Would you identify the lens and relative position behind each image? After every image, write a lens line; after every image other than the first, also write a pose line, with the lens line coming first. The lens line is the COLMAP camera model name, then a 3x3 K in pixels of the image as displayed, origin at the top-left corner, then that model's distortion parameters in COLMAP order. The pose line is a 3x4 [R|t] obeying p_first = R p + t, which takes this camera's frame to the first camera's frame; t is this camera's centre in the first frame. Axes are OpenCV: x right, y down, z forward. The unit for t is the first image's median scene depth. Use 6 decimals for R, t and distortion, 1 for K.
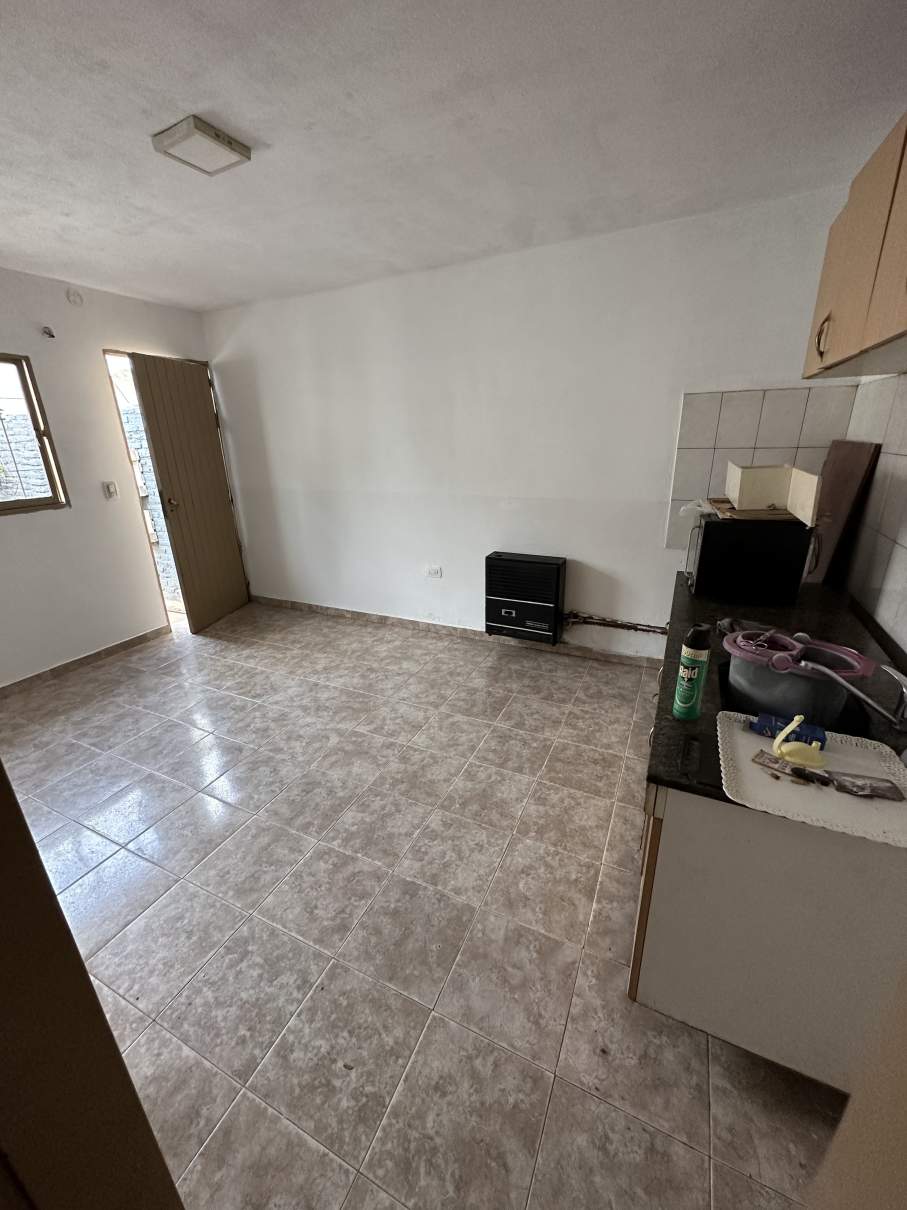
lens RADIAL K [[482.5, 0, 453.0], [0, 482.5, 603.8], [0, 0, 1]] dist [-0.003708, 0.000827]
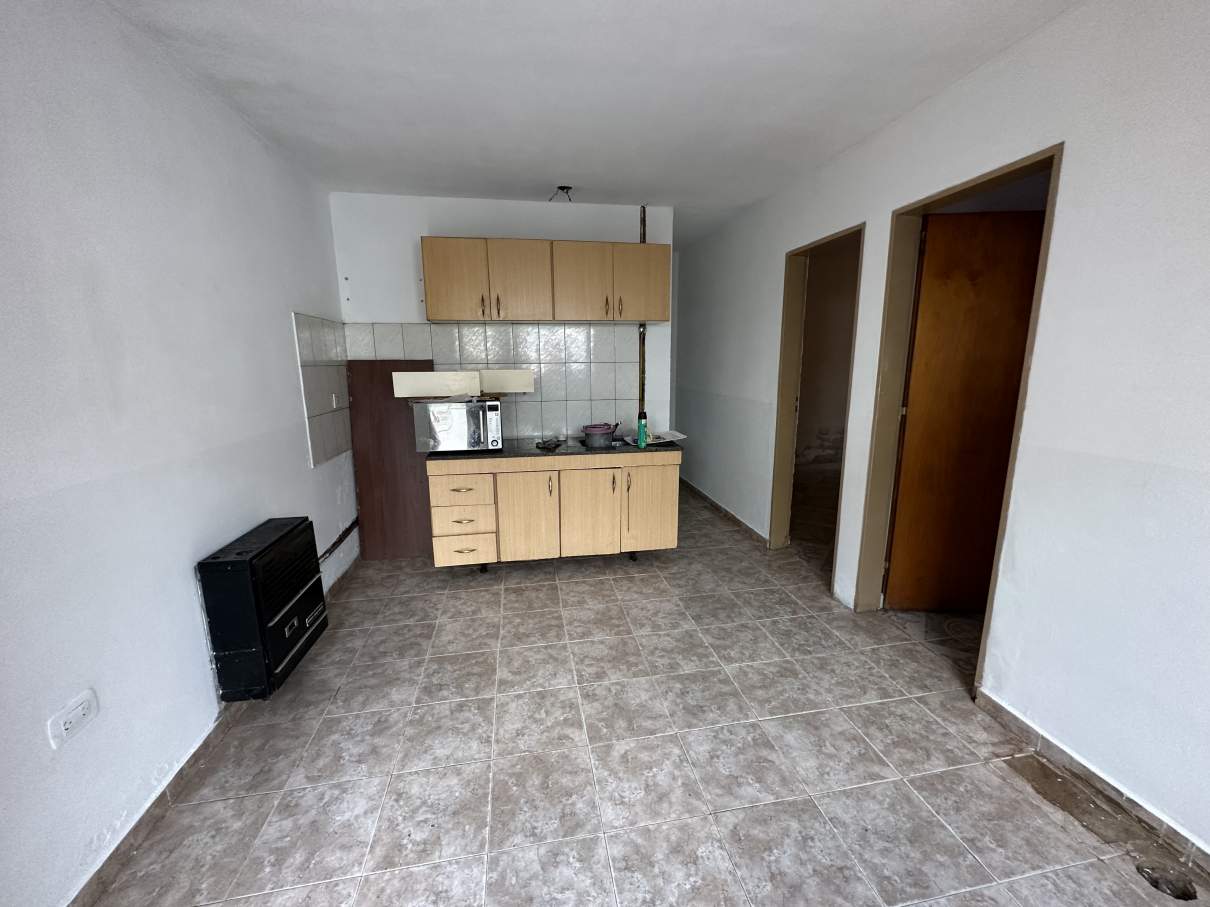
lens RADIAL K [[482.5, 0, 606.8], [0, 482.5, 455.5], [0, 0, 1]] dist [-0.003708, 0.000827]
pose [[-0.583136, -0.130674, 0.801796, -0.743273], [0.292310, 0.887120, 0.357173, -0.354000], [-0.757963, 0.442654, -0.479114, 1.166135]]
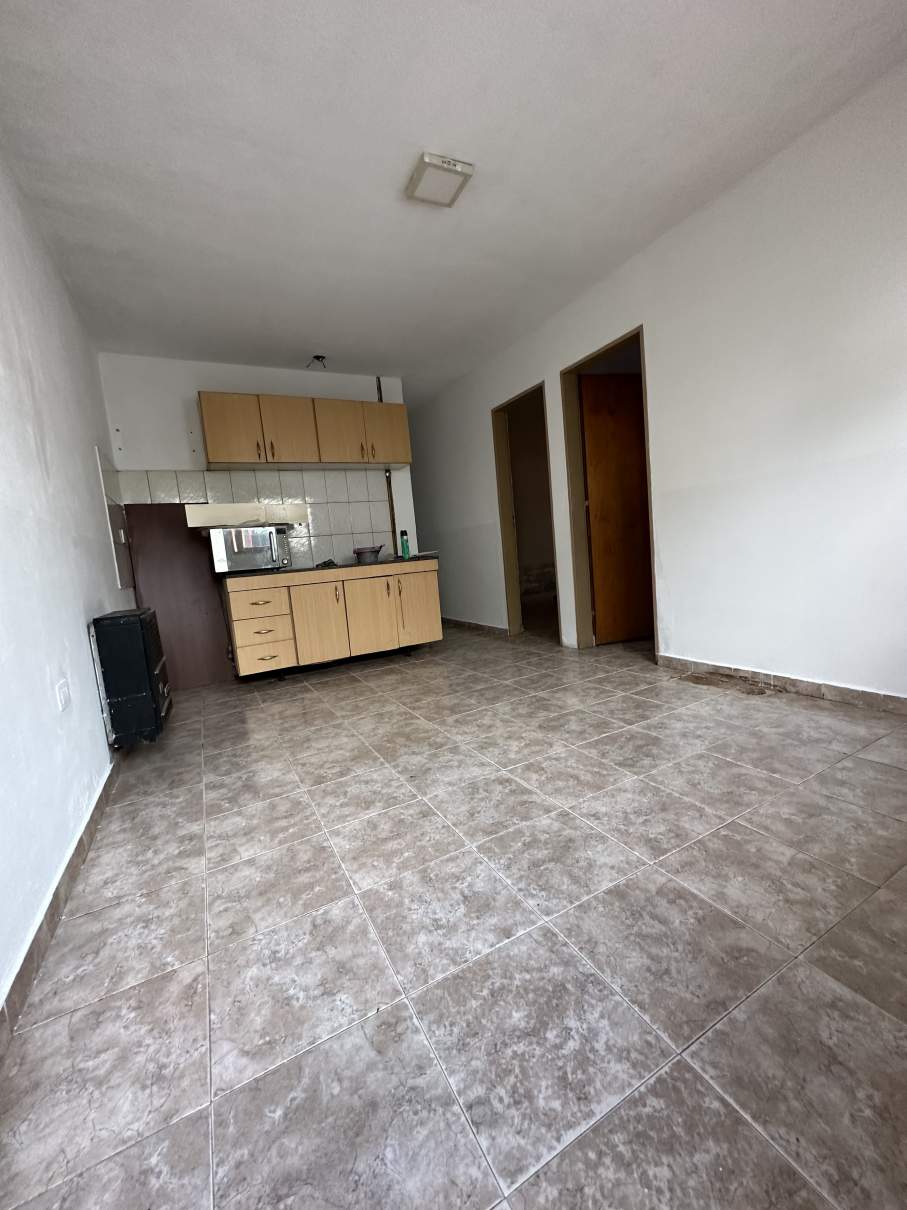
lens RADIAL K [[482.5, 0, 455.6], [0, 482.5, 607.0], [0, 0, 1]] dist [-0.003708, 0.000827]
pose [[-0.797845, 0.027997, 0.602212, -0.851366], [0.301576, 0.883487, 0.358471, -0.269745], [-0.522011, 0.467618, -0.713329, 1.593656]]
